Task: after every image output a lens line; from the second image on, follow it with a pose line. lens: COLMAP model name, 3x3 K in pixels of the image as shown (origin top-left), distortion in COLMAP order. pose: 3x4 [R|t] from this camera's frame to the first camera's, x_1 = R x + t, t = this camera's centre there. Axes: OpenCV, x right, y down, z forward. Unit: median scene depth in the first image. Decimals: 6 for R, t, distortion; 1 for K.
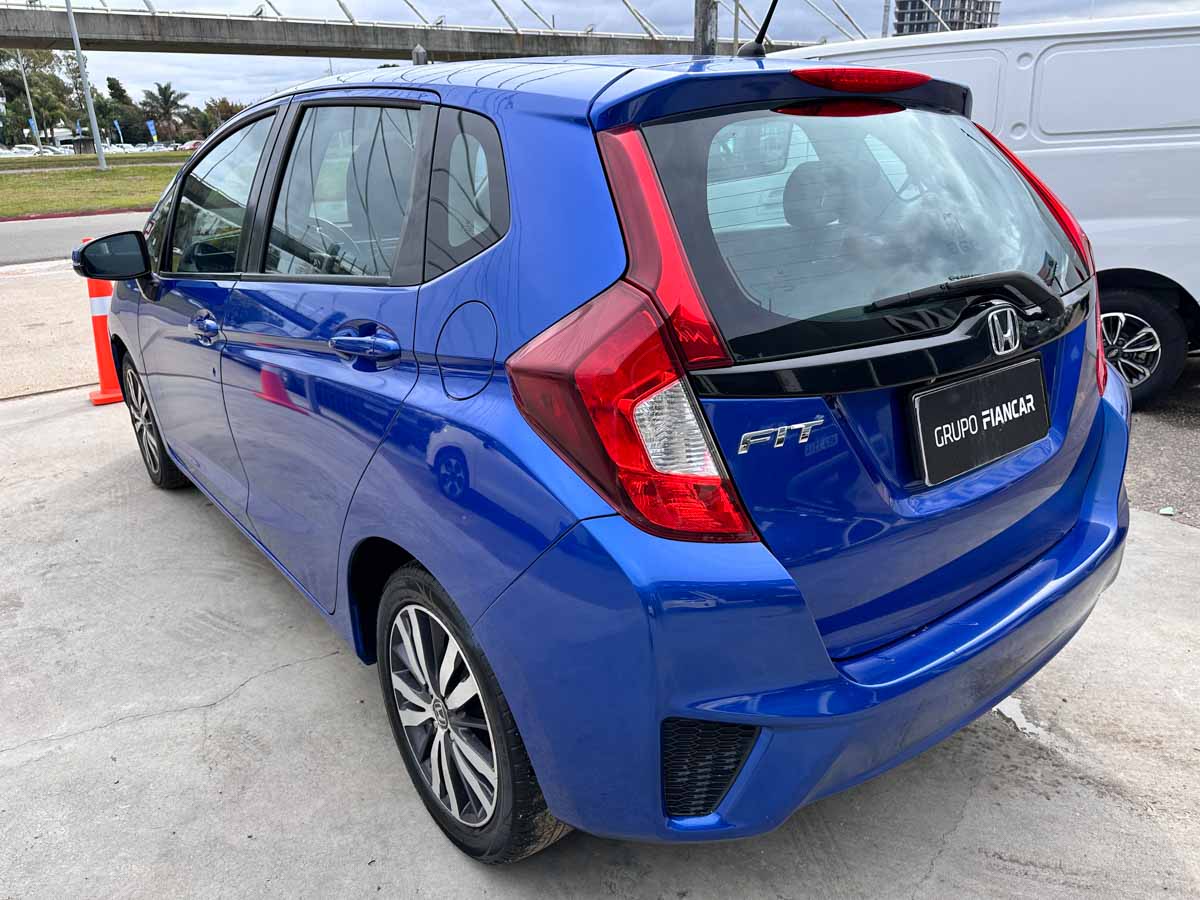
lens RADIAL K [[846.6, 0, 585.2], [0, 846.6, 447.8], [0, 0, 1]] dist [0.031678, -0.034341]
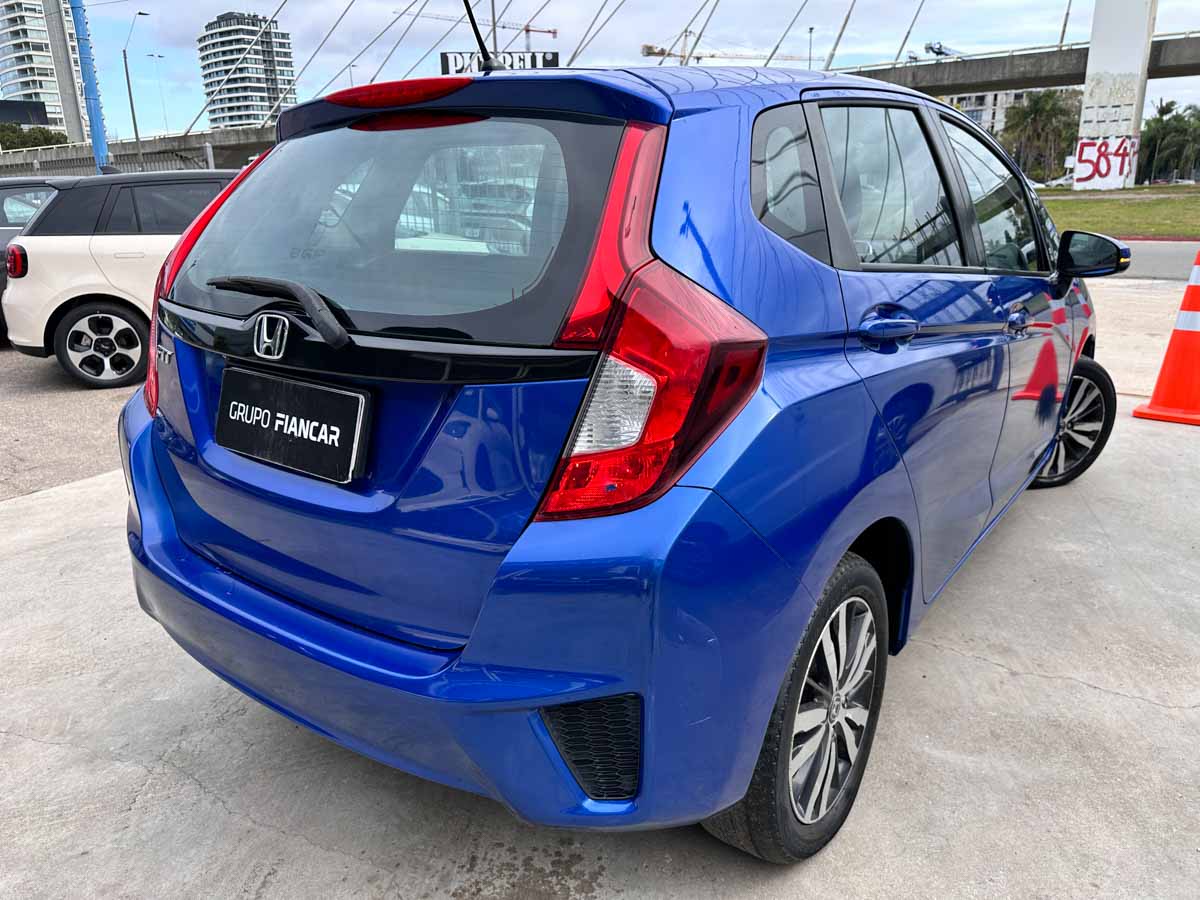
lens RADIAL K [[846.6, 0, 610.9], [0, 846.6, 446.5], [0, 0, 1]] dist [0.031678, -0.034341]
pose [[0.289363, 0.297400, -0.909847, 0.867048], [-0.320357, 0.925787, 0.200725, -0.192583], [0.902020, 0.233394, 0.363163, 0.566031]]
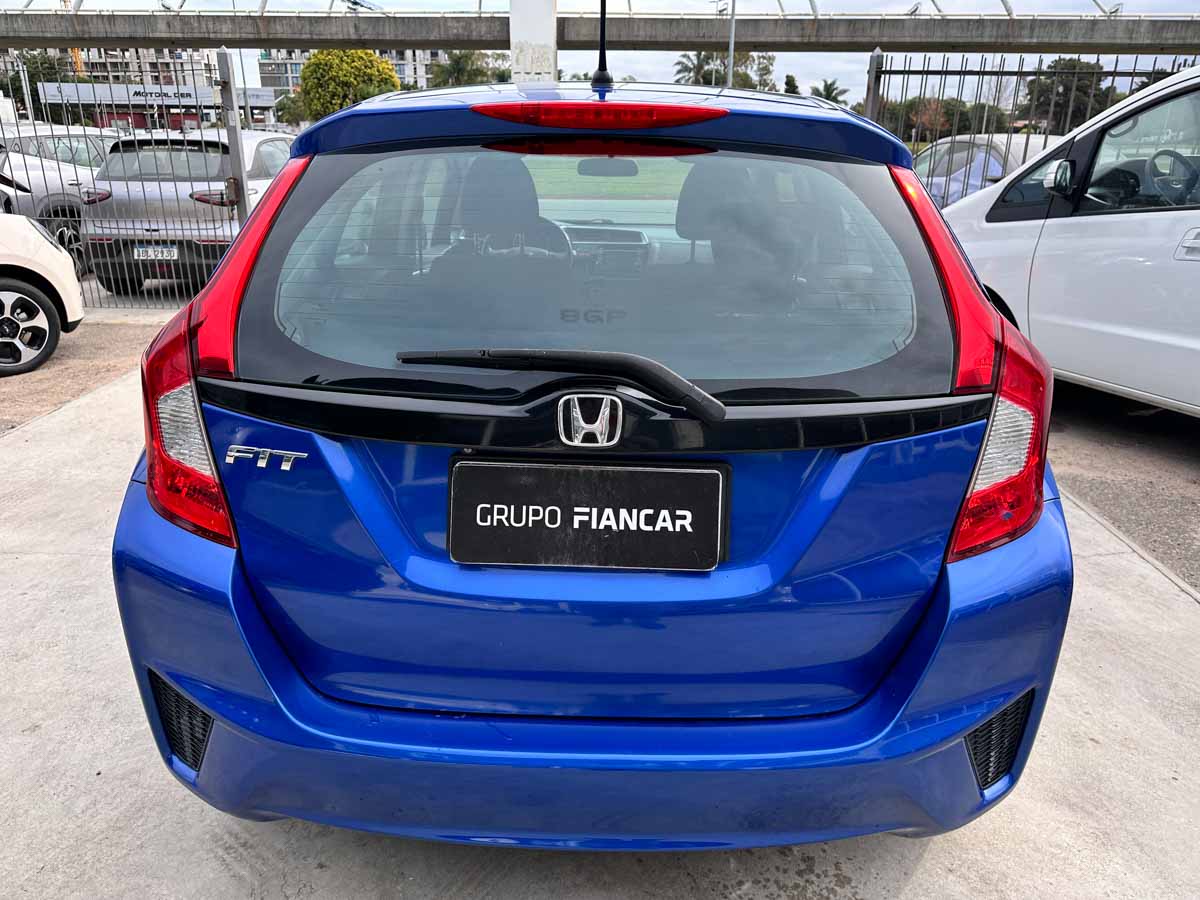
lens RADIAL K [[846.6, 0, 604.0], [0, 846.6, 436.7], [0, 0, 1]] dist [0.031678, -0.034341]
pose [[0.780143, 0.239812, -0.577813, 0.547991], [-0.243676, 0.967151, 0.072397, -0.102194], [0.576194, 0.084319, 0.812952, 0.177551]]
